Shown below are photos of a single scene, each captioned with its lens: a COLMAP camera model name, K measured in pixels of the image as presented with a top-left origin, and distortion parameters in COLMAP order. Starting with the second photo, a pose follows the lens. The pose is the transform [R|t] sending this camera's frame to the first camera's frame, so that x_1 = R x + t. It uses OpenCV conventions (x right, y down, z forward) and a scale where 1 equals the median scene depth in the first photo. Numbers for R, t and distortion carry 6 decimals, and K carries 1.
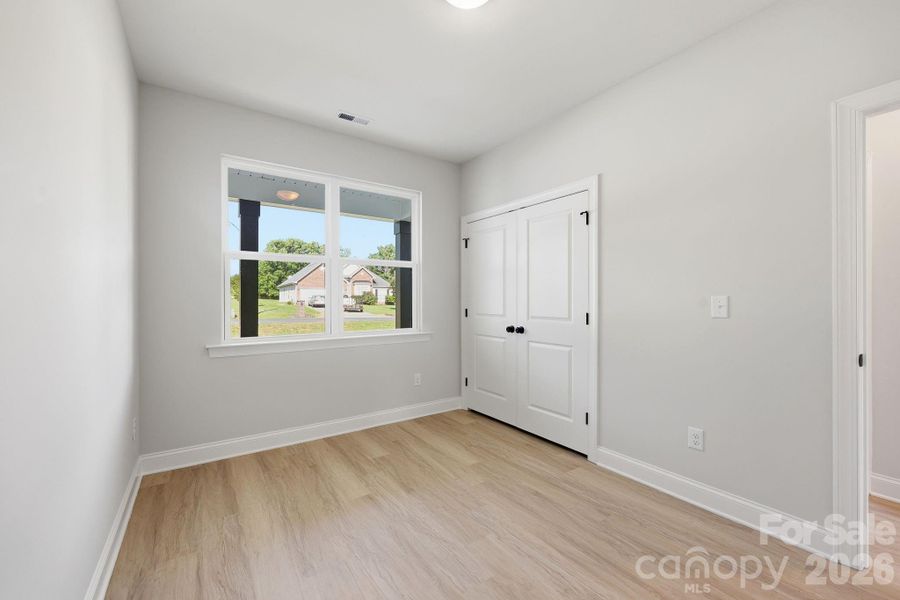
lens RADIAL K [[362.6, 0, 453.9], [0, 362.6, 298.8], [0, 0, 1]] dist [0.001146, 0.000144]
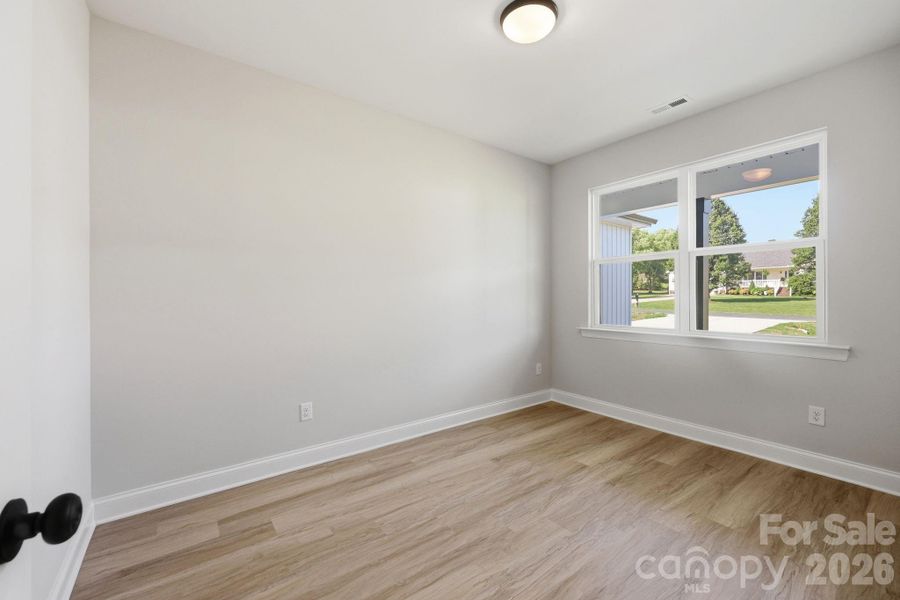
lens RADIAL K [[362.6, 0, 453.9], [0, 362.6, 298.8], [0, 0, 1]] dist [0.001146, 0.000144]
pose [[0.053416, 0.009528, -0.998527, 0.737804], [0.004936, 0.999940, 0.009805, -0.000596], [0.998560, -0.005452, 0.053366, 0.436470]]
